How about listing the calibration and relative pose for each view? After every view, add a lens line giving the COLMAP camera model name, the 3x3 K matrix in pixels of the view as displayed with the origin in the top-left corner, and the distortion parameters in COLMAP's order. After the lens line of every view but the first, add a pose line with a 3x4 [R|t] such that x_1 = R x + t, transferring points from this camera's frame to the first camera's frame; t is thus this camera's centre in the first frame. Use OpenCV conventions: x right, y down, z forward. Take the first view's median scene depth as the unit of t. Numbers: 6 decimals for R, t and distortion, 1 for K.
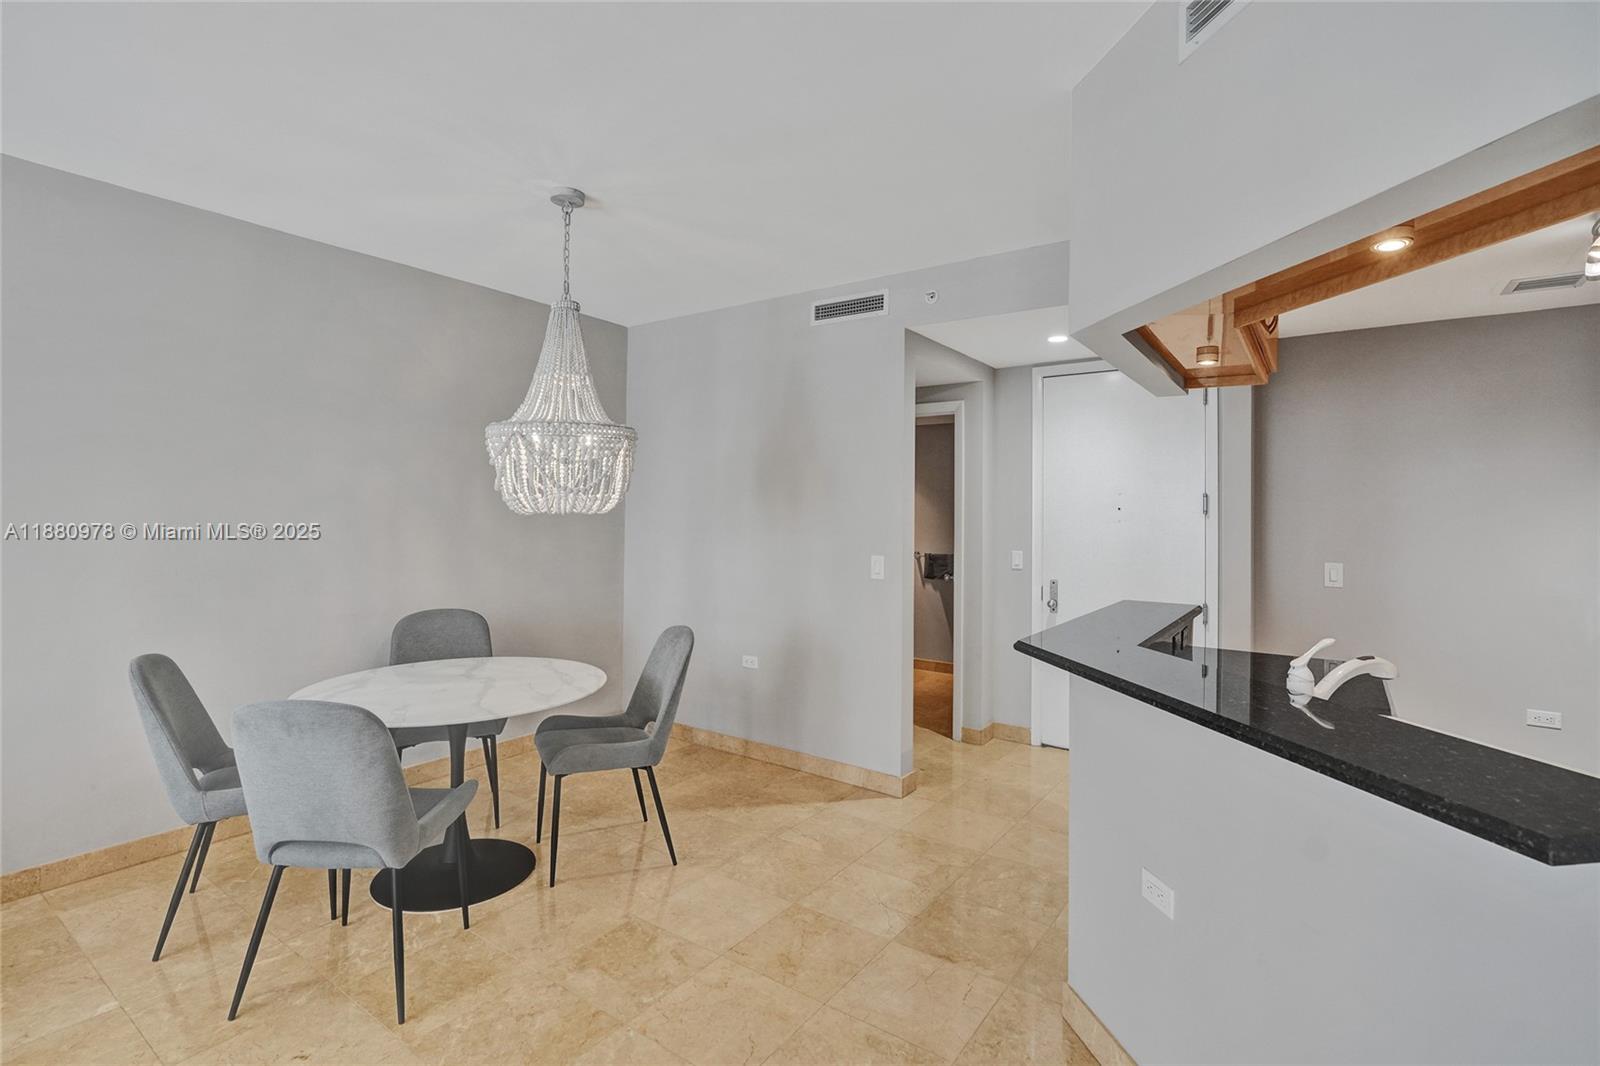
lens RADIAL K [[763.6, 0, 801.4], [0, 763.6, 499.6], [0, 0, 1]] dist [-0.002718, -0.000187]
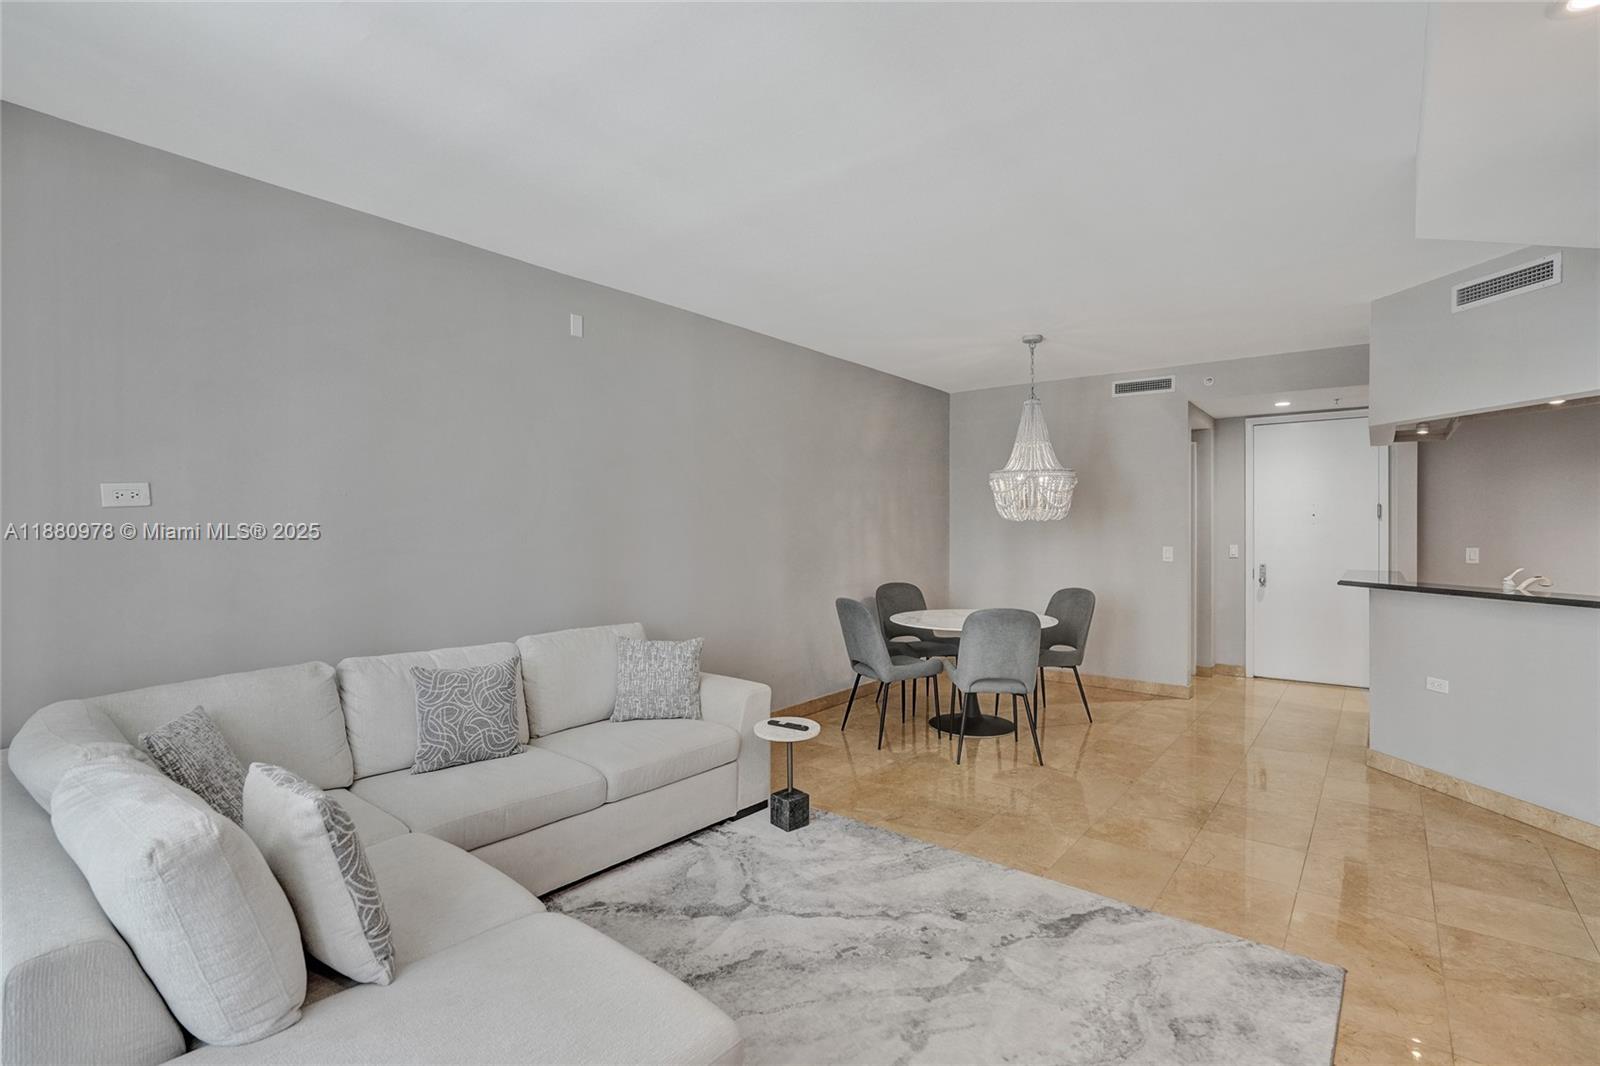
lens RADIAL K [[761.0, 0, 806.0], [0, 761.0, 525.9], [0, 0, 1]] dist [-0.001863, 0.000270]
pose [[0.999130, -0.010792, -0.040277, -0.589756], [0.011598, 0.999736, 0.019824, -0.008830], [0.040052, -0.020274, 0.998992, -0.595479]]
